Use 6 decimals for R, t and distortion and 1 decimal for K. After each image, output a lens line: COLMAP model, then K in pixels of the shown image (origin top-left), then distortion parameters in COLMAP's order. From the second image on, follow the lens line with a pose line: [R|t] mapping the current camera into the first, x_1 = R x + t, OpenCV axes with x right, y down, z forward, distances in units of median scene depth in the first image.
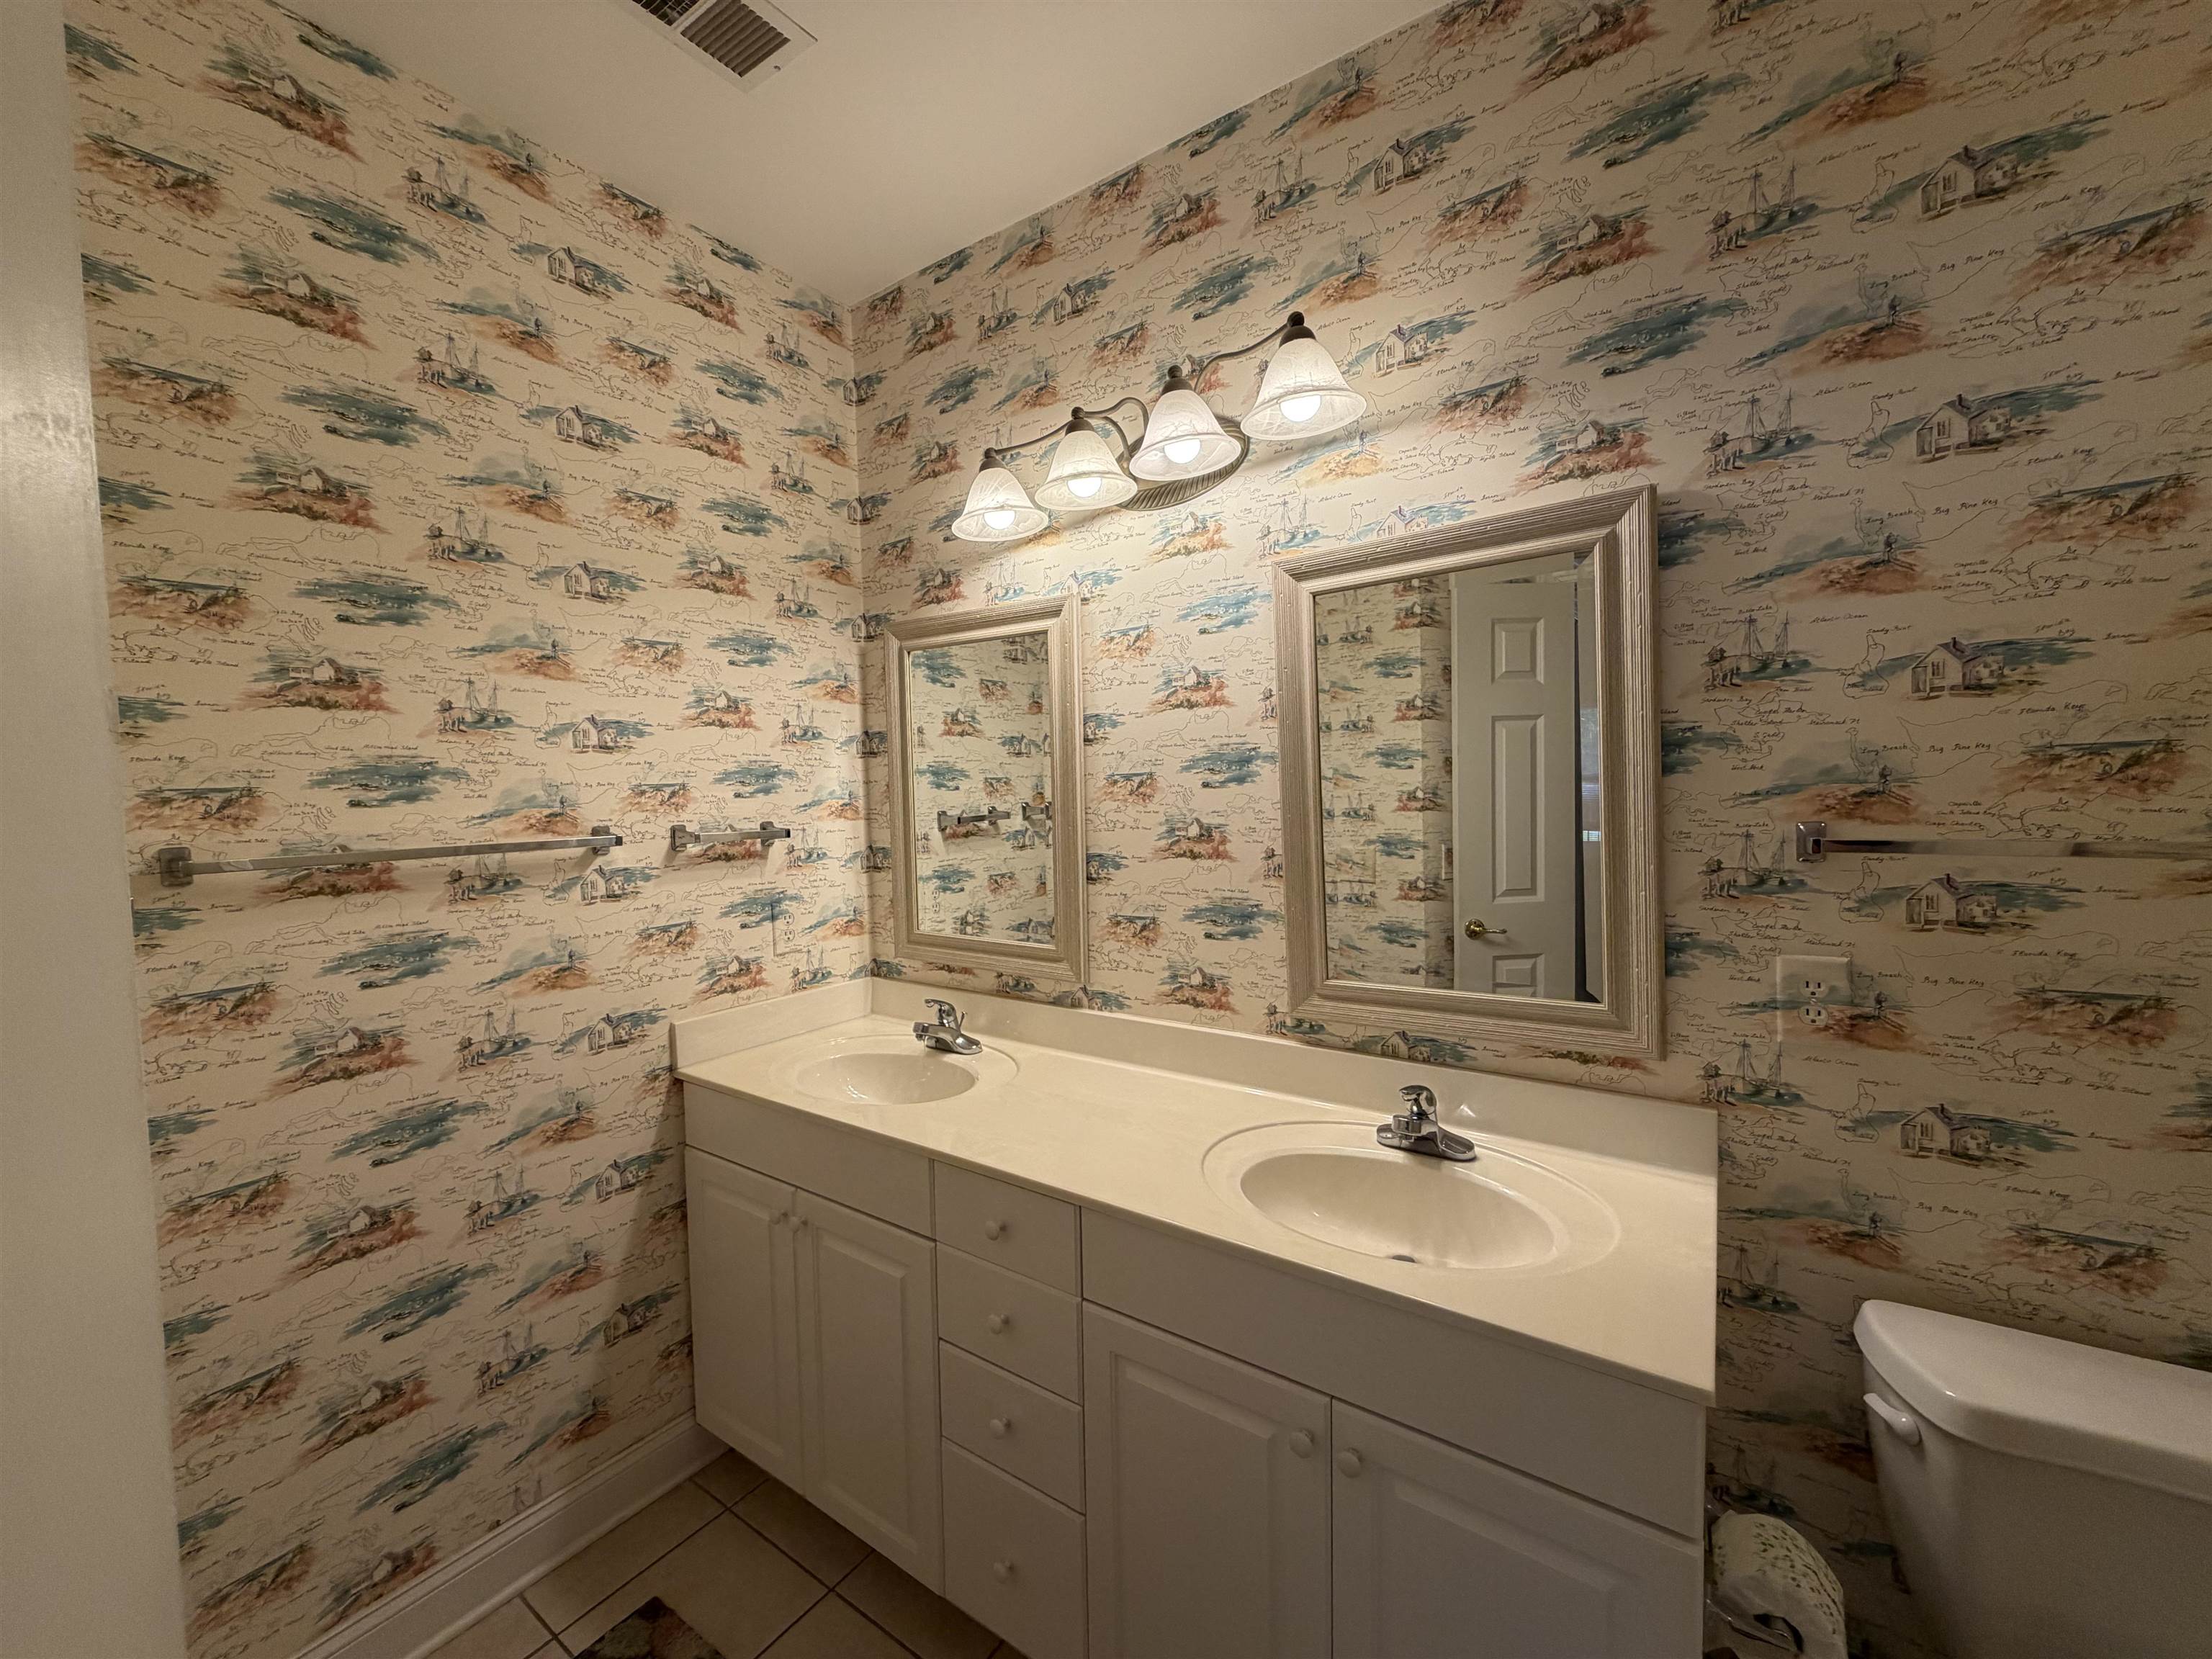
lens RADIAL K [[892.9, 0, 1116.5], [0, 892.9, 821.0], [0, 0, 1]] dist [0.002718, -0.000055]
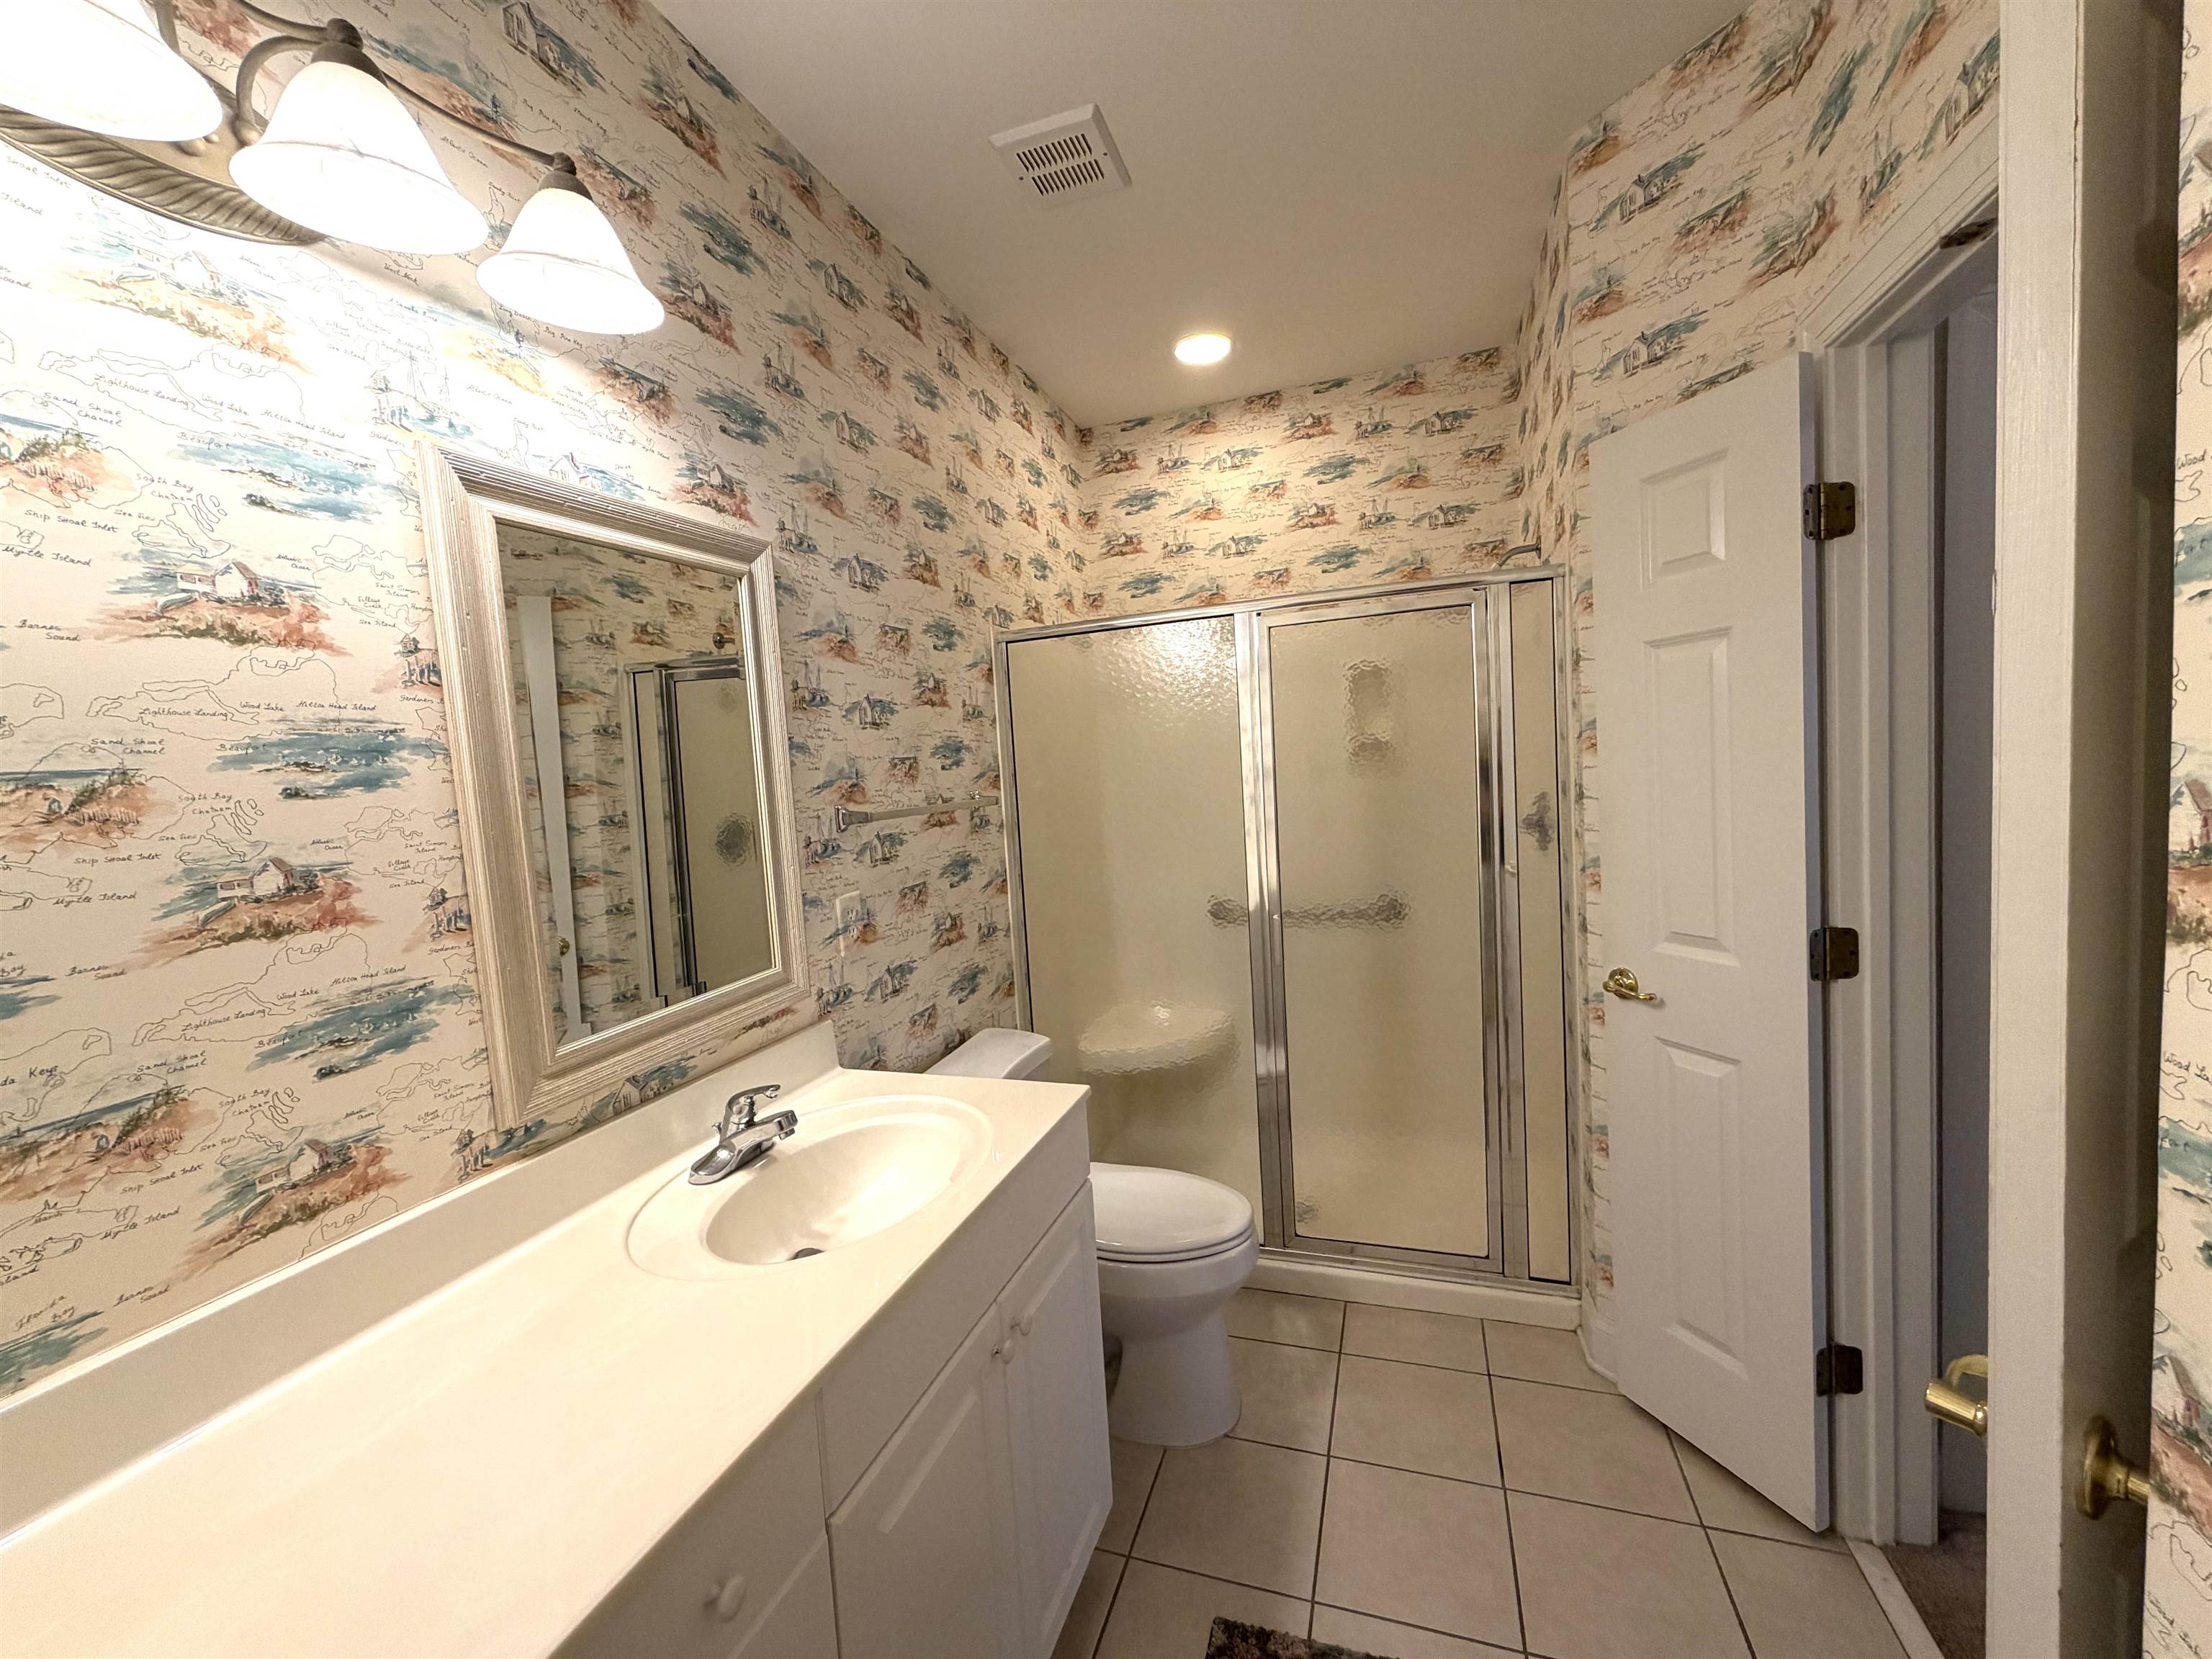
lens RADIAL K [[892.9, 0, 1096.8], [0, 892.9, 837.3], [0, 0, 1]] dist [0.002718, -0.000055]
pose [[-0.270333, -0.030029, 0.962299, -0.723117], [0.113164, 0.991594, 0.062734, 0.008490], [-0.956093, 0.125857, -0.264662, 0.912843]]
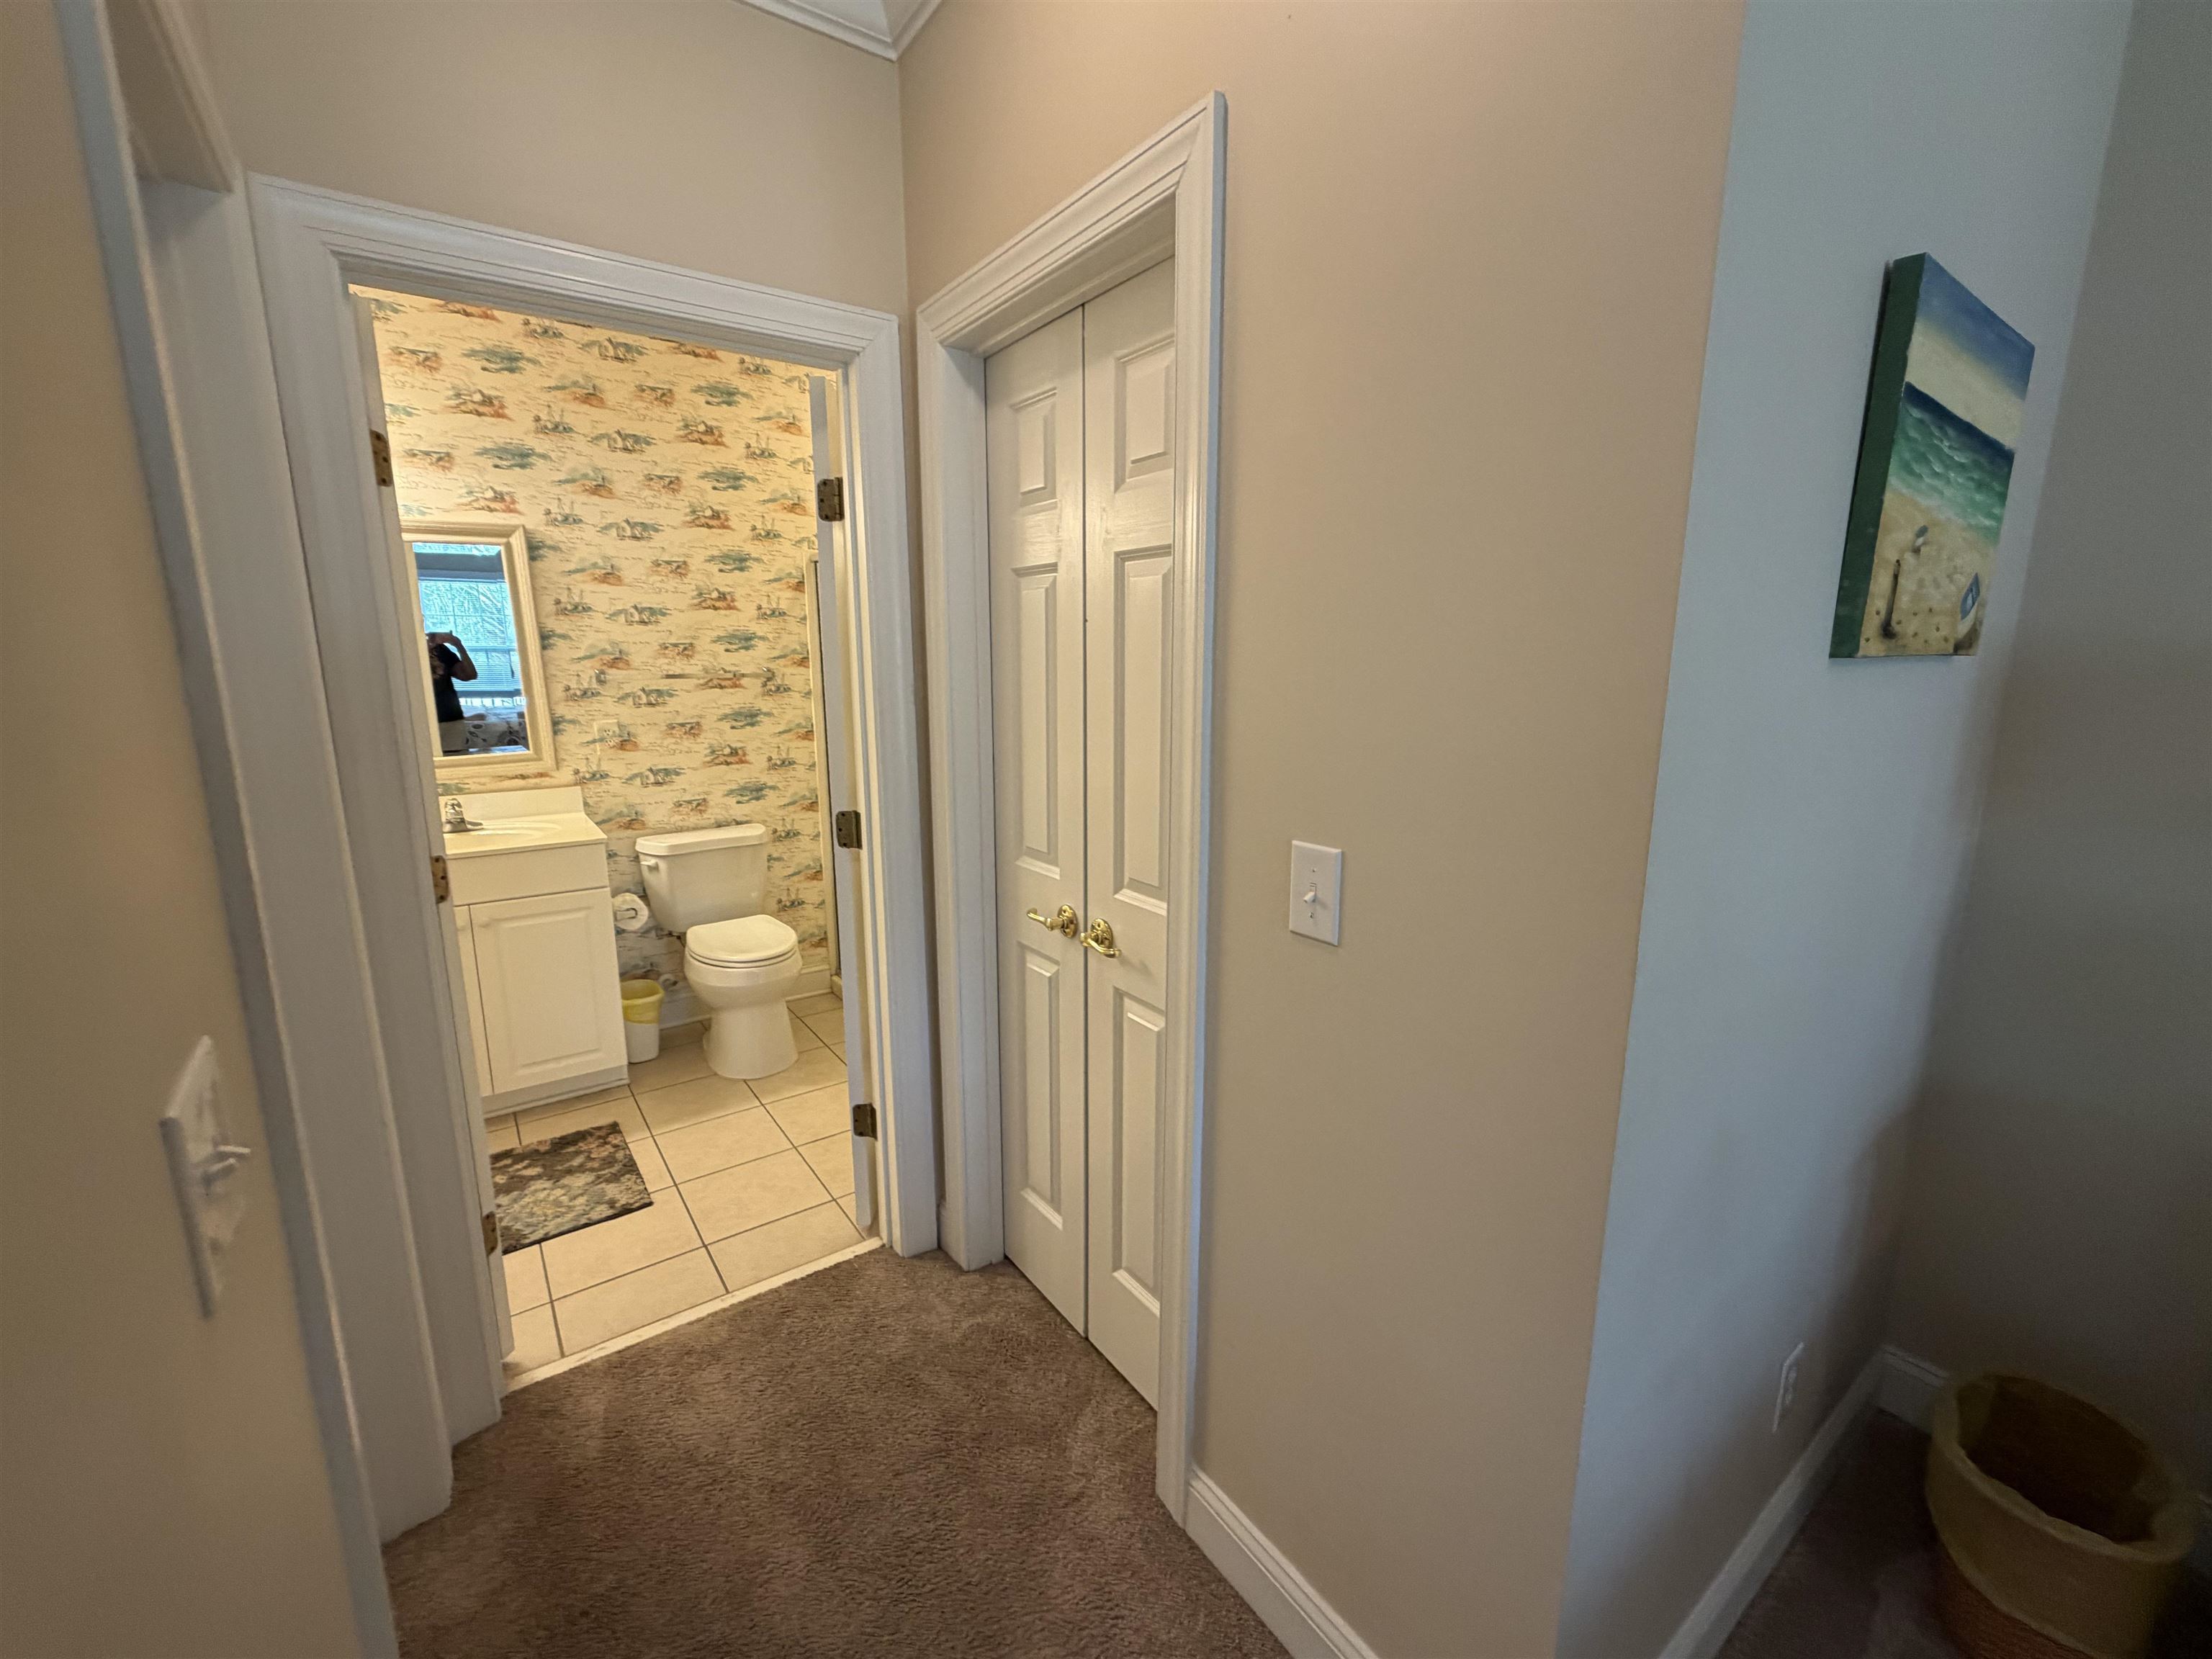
lens RADIAL K [[892.9, 0, 1077.0], [0, 892.9, 841.0], [0, 0, 1]] dist [0.002718, -0.000055]
pose [[0.340479, -0.160748, 0.926409, -1.188217], [0.041061, 0.986880, 0.156150, 0.136352], [-0.939355, -0.015126, 0.342612, -1.159122]]
